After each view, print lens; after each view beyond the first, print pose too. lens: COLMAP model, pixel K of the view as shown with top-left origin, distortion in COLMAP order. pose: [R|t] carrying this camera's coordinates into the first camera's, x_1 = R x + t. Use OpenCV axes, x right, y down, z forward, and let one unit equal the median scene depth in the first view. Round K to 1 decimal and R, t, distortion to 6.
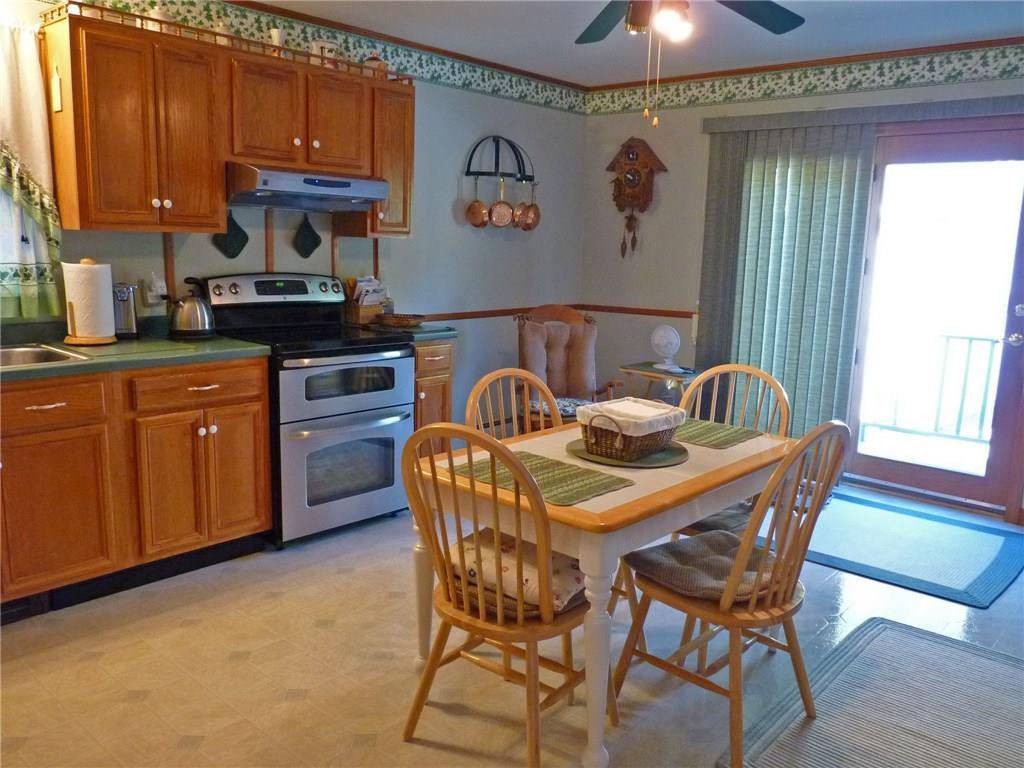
lens RADIAL K [[821.1, 0, 511.0], [0, 821.1, 387.4], [0, 0, 1]] dist [-0.005359, 0.003109]
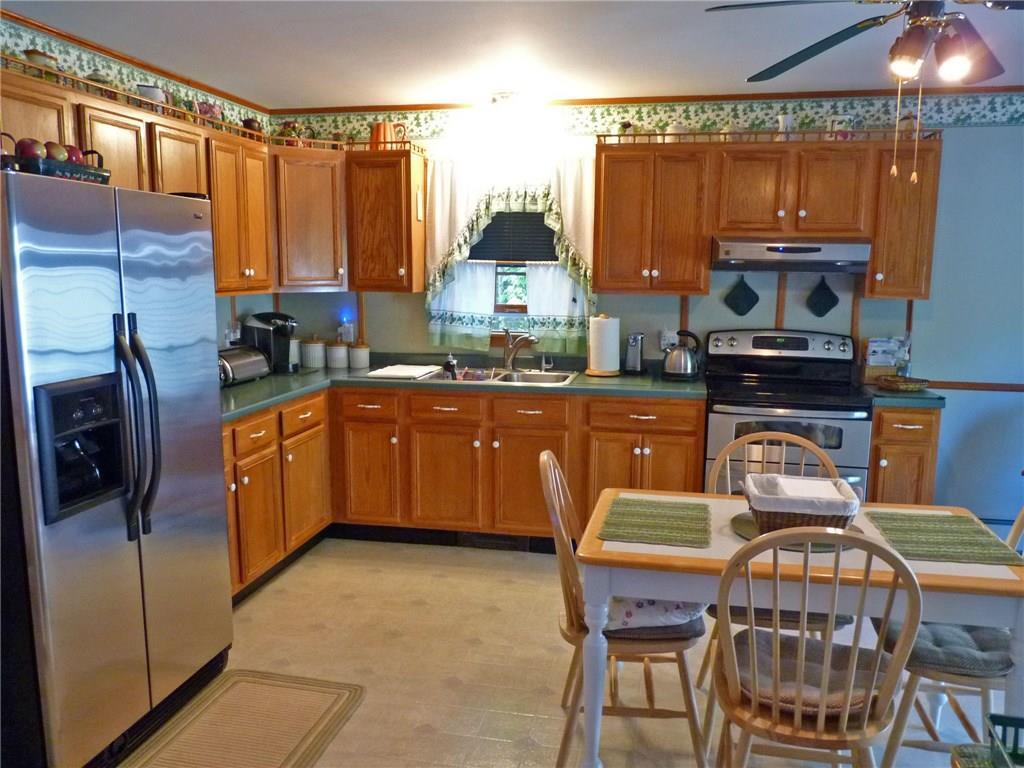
lens RADIAL K [[821.1, 0, 512.9], [0, 821.1, 384.5], [0, 0, 1]] dist [-0.005359, 0.003109]
pose [[0.514395, 0.098175, -0.851915, 0.566121], [-0.146997, 0.988816, 0.025193, -0.049140], [0.844861, 0.112270, 0.523074, 0.151379]]
